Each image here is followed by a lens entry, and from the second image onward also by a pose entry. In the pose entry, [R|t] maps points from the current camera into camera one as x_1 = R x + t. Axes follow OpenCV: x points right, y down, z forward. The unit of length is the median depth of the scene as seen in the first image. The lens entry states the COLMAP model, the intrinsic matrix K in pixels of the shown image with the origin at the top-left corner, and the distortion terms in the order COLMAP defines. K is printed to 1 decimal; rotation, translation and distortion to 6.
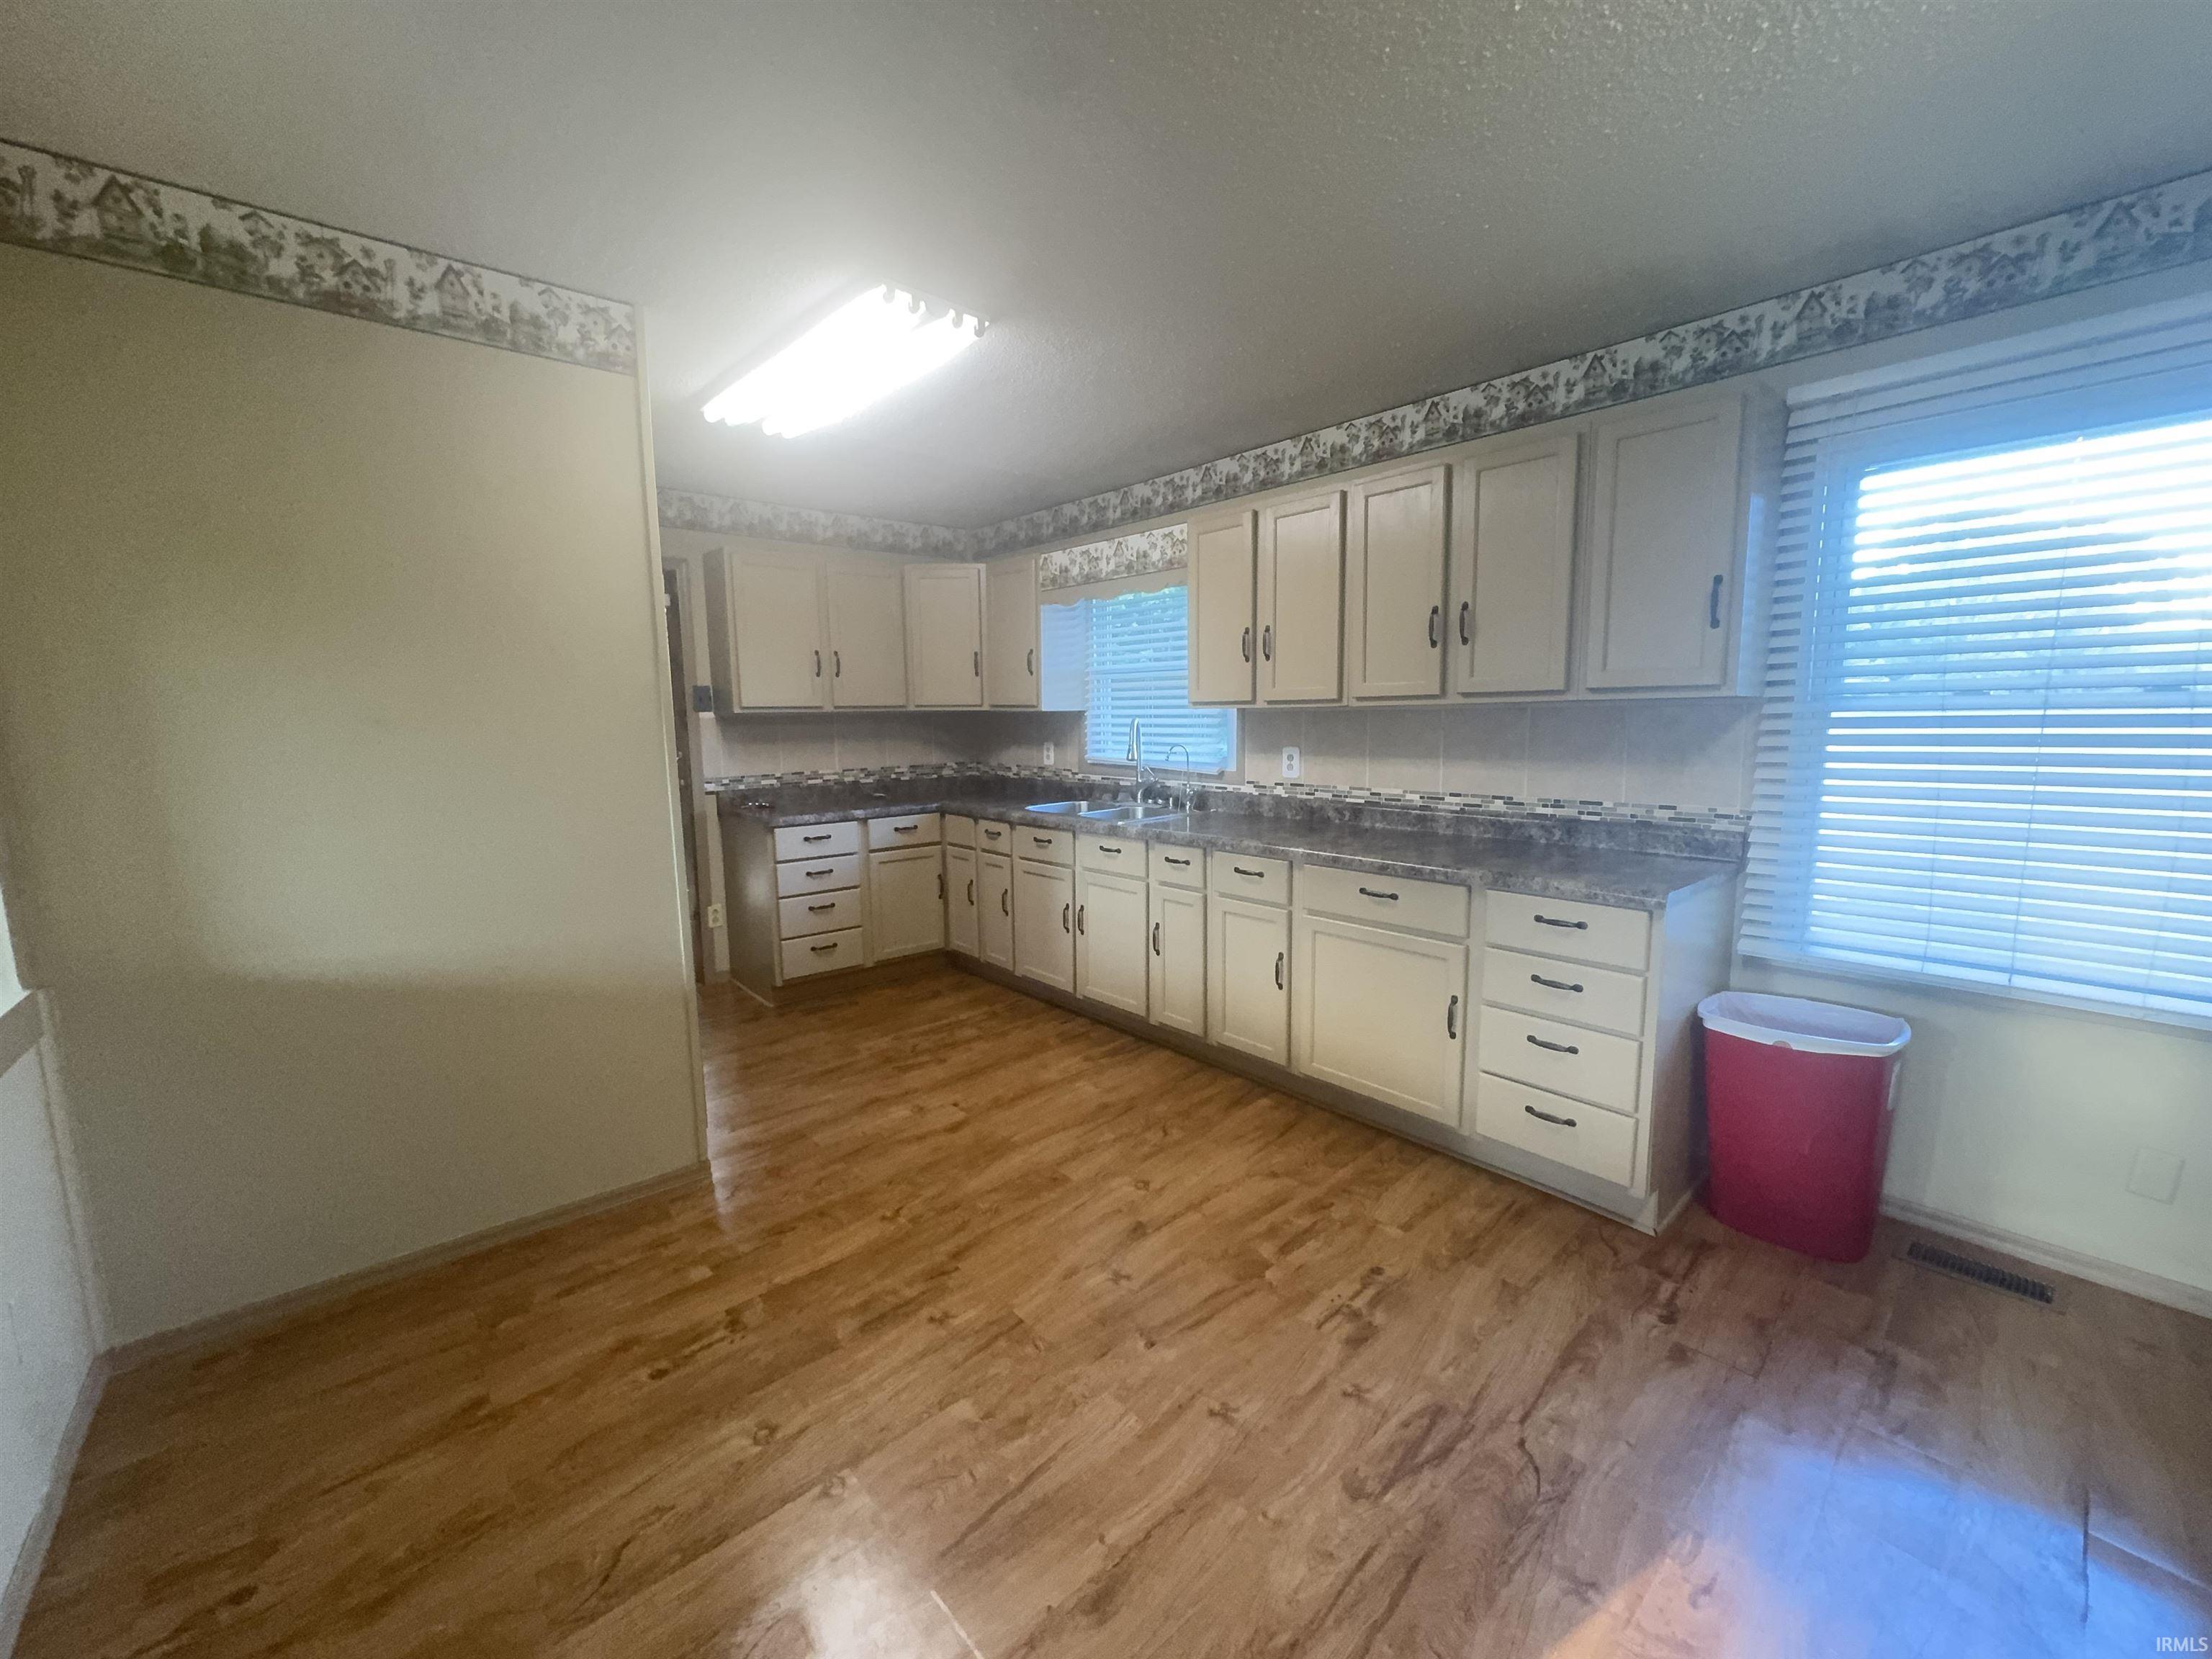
lens RADIAL K [[881.8, 0, 1107.7], [0, 881.8, 827.6], [0, 0, 1]] dist [-0.004314, -0.000114]
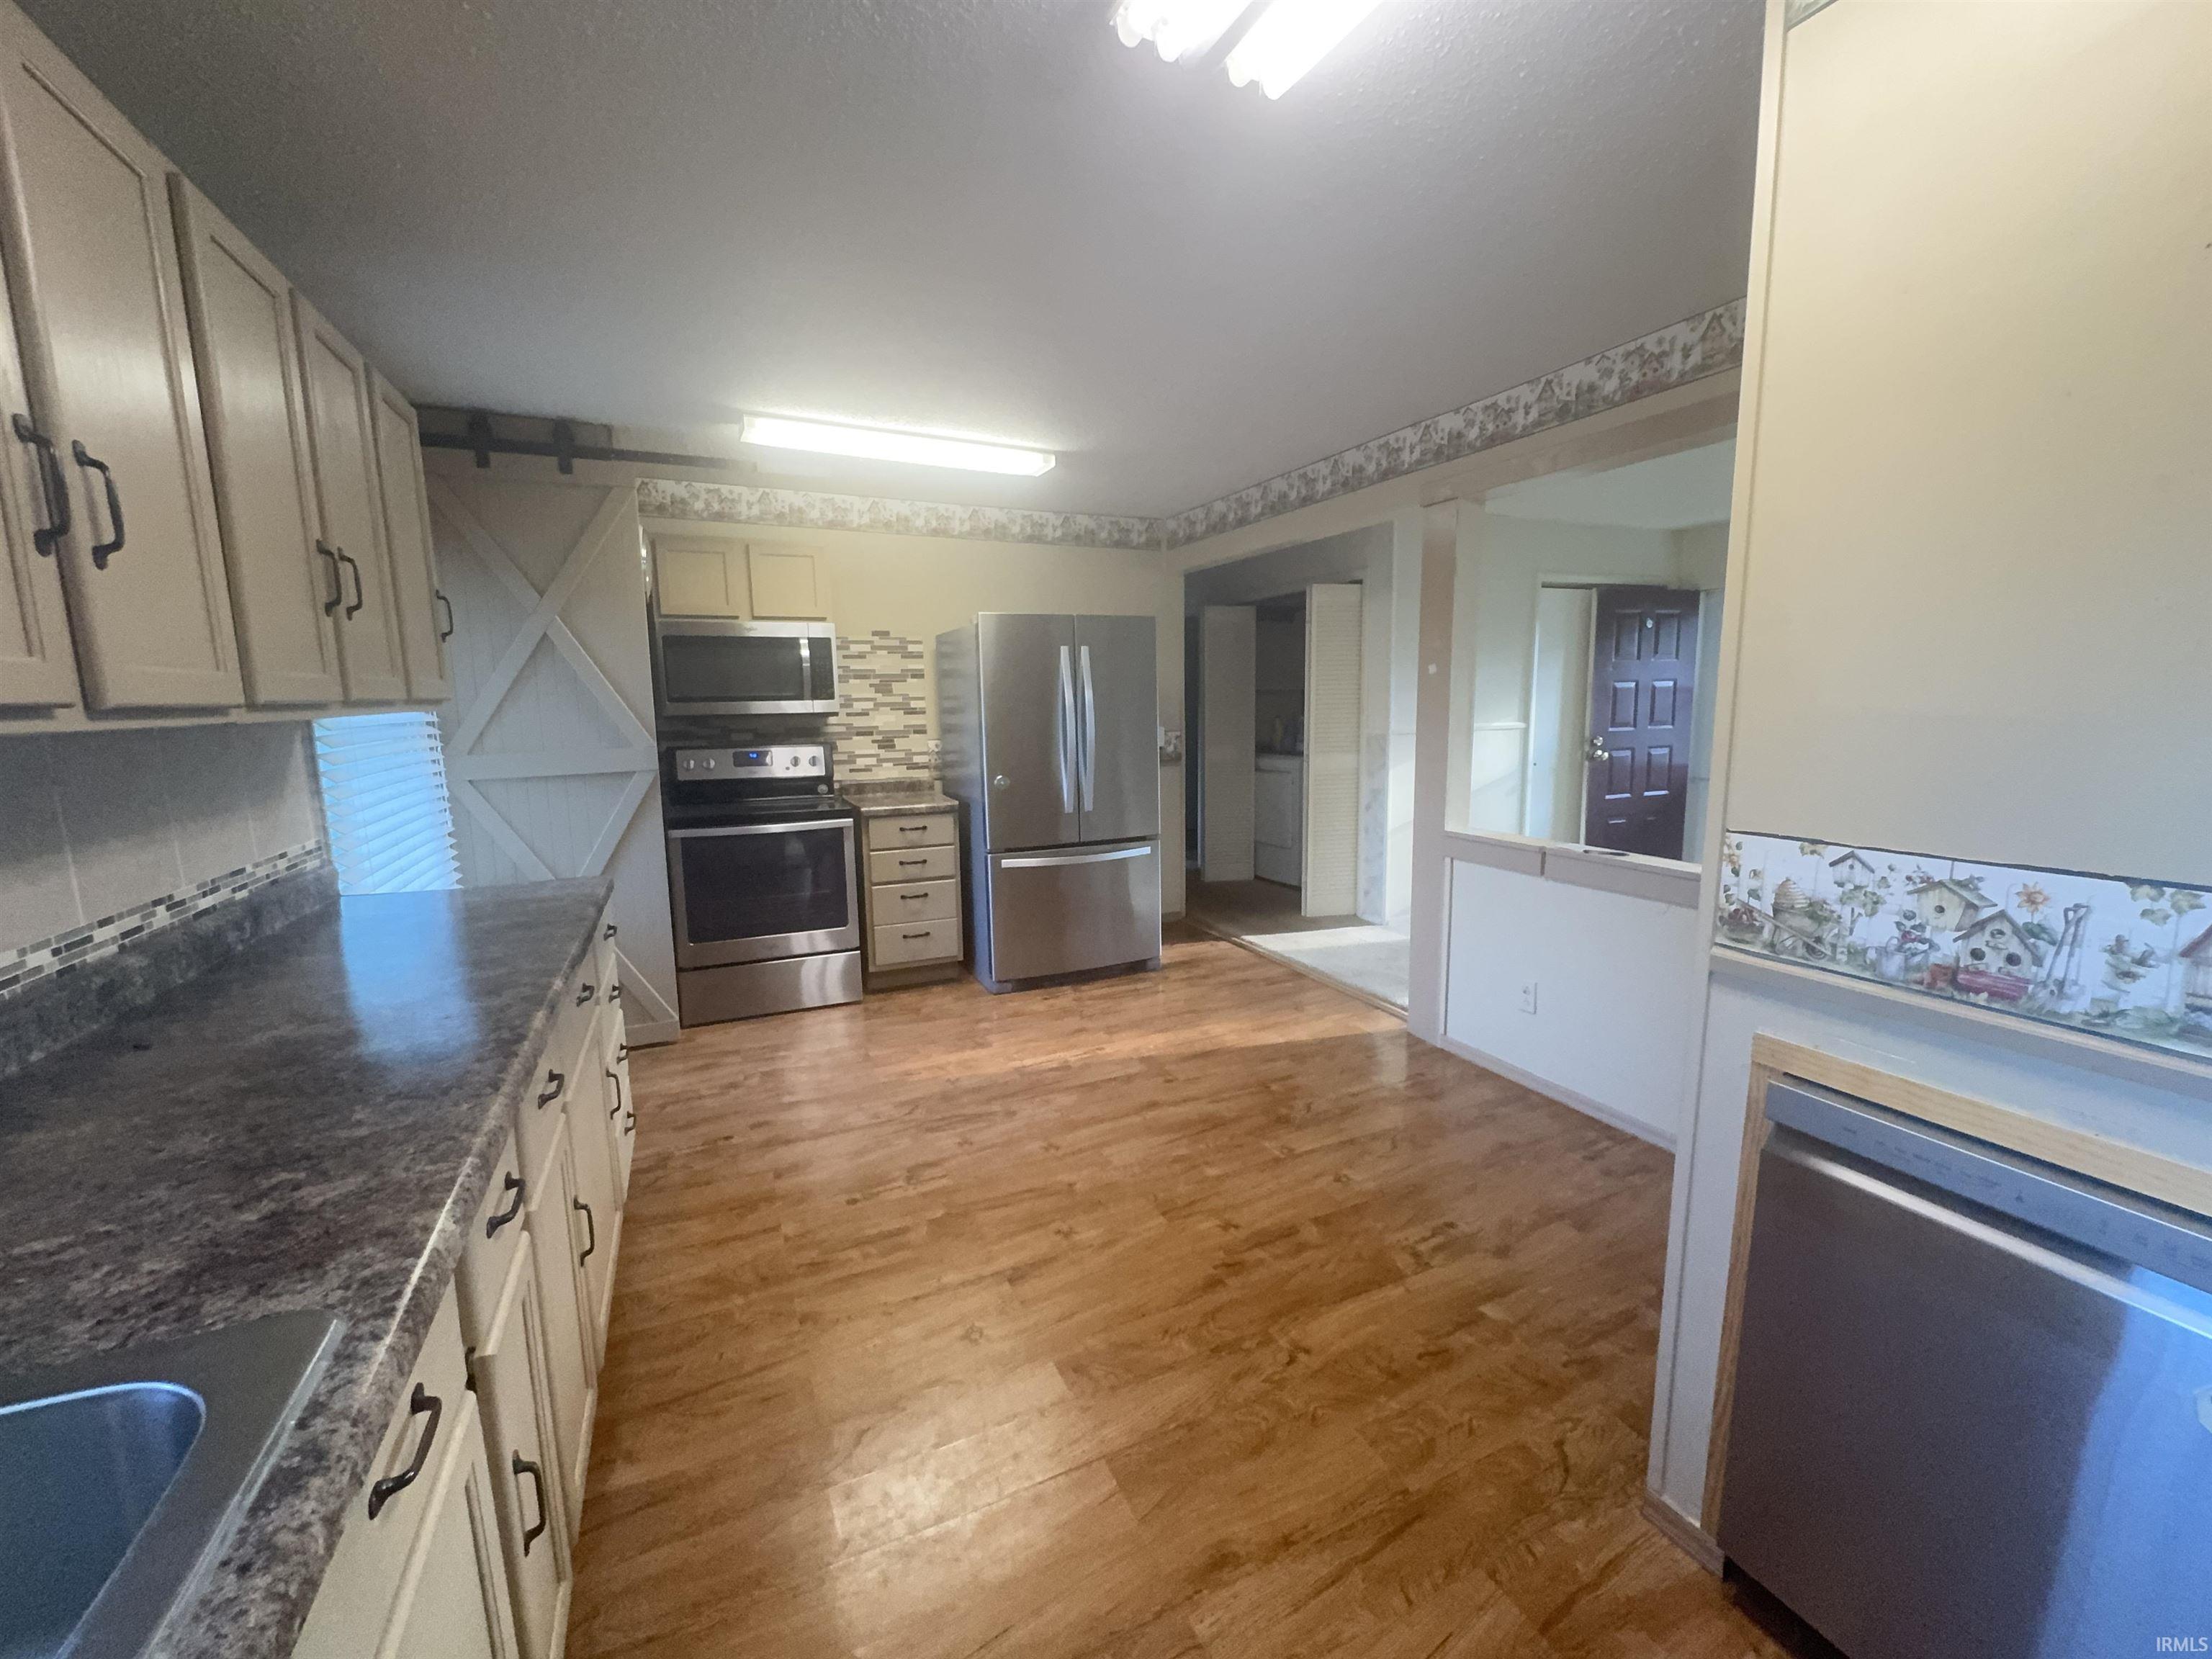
lens RADIAL K [[881.8, 0, 1106.9], [0, 881.8, 828.0], [0, 0, 1]] dist [-0.004314, -0.000114]
pose [[-0.957185, -0.014477, 0.289113, -0.347596], [0.064461, 0.963012, 0.261636, -0.253109], [-0.282207, 0.269071, -0.920847, 1.886734]]
